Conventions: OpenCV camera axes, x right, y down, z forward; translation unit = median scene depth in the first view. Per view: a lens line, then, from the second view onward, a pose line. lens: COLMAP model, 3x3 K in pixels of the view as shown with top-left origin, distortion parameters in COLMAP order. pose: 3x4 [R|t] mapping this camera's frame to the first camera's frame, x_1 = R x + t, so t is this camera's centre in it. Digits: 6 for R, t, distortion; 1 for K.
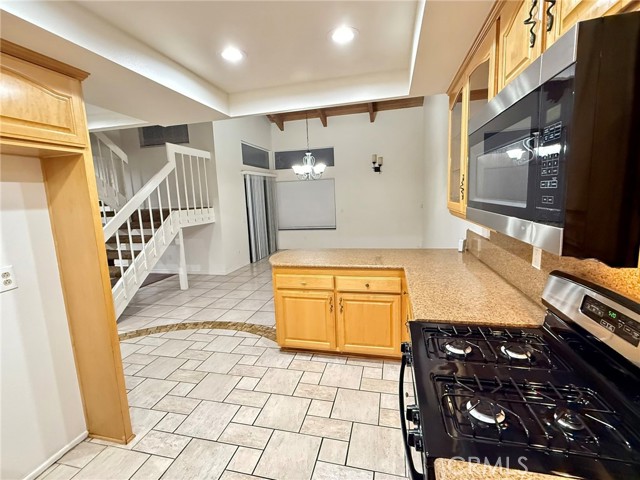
lens RADIAL K [[294.3, 0, 320.0], [0, 294.3, 240.0], [0, 0, 1]] dist [0.000191, -0.000166]
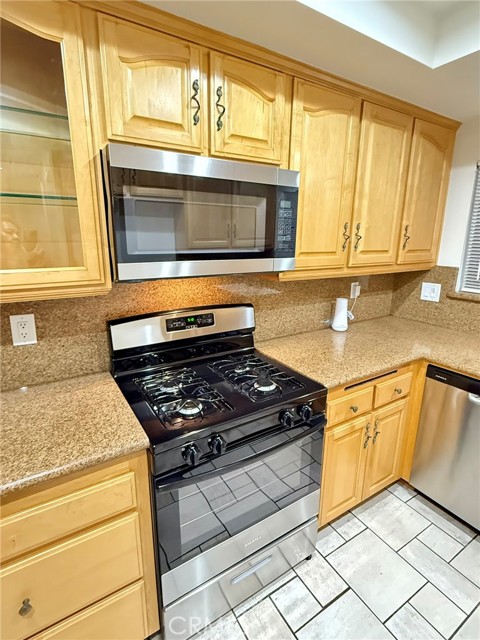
lens RADIAL K [[326.3, 0, 241.7], [0, 326.3, 318.1], [0, 0, 1]] dist [0.003179, 0.000421]
pose [[-0.713558, -0.137569, 0.686957, -0.090197], [0.131056, 0.937013, 0.323776, -0.060554], [-0.688229, 0.321063, -0.650584, 0.393673]]
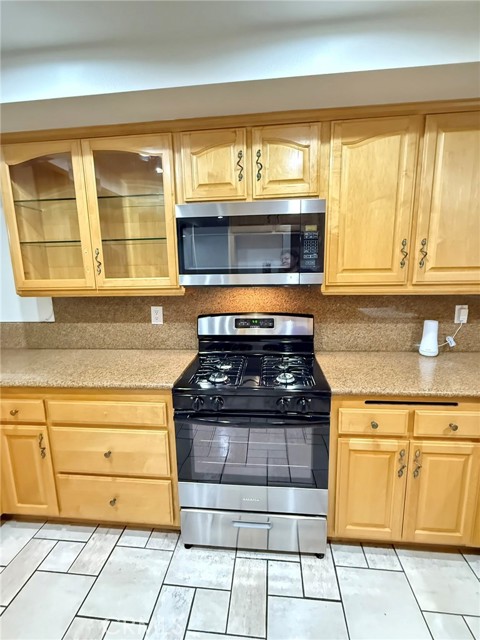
lens RADIAL K [[294.3, 0, 240.0], [0, 294.3, 320.0], [0, 0, 1]] dist [0.000191, -0.000166]
pose [[-0.132408, -0.129128, 0.982748, -0.218760], [0.180343, 0.971790, 0.151986, -0.020548], [-0.974651, 0.197356, -0.105386, 0.264404]]
